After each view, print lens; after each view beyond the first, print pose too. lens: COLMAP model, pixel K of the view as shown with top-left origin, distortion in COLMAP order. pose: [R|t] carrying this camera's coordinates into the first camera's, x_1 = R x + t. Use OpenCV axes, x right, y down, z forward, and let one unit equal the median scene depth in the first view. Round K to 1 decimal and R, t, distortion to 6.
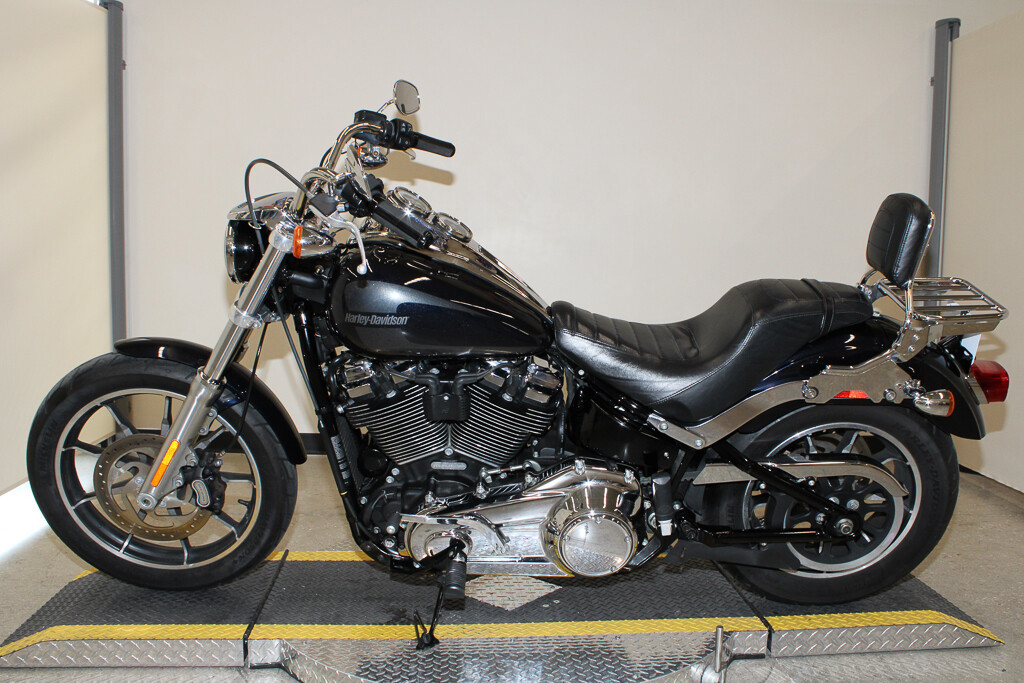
lens RADIAL K [[982.9, 0, 512.0], [0, 982.9, 341.5], [0, 0, 1]] dist [-0.120826, 0.025871]
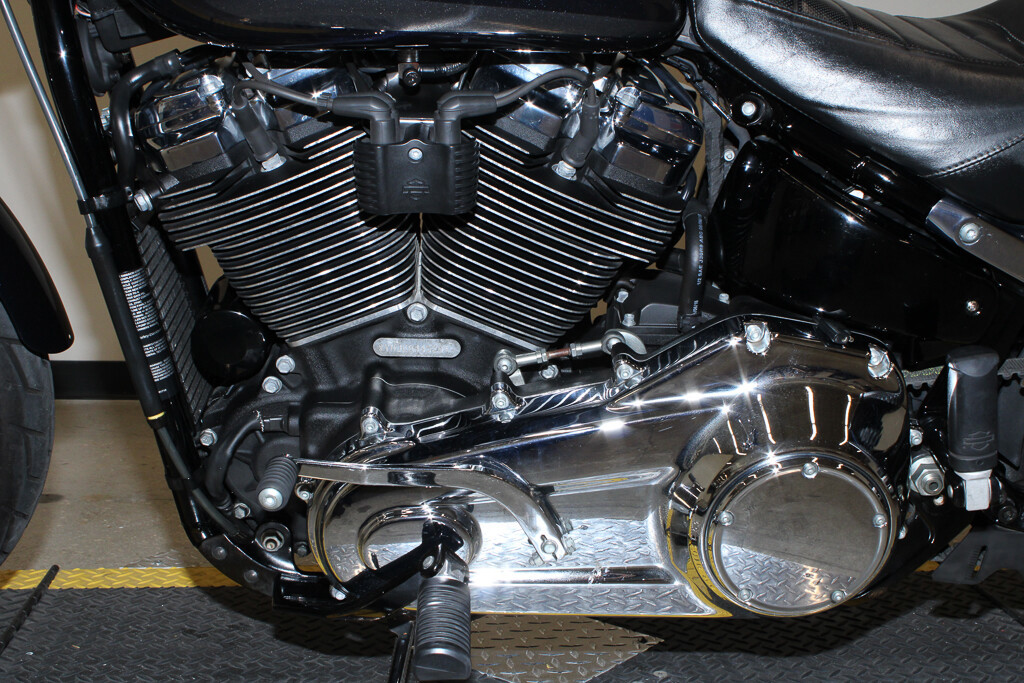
lens RADIAL K [[1385.9, 0, 512.0], [0, 1385.9, 341.5], [0, 0, 1]] dist [-0.085494, 0.120276]
pose [[0.999396, -0.003378, 0.034579, -0.045480], [0.001978, 0.999180, 0.040431, 0.102512], [-0.034687, -0.040338, 0.998584, 0.431922]]
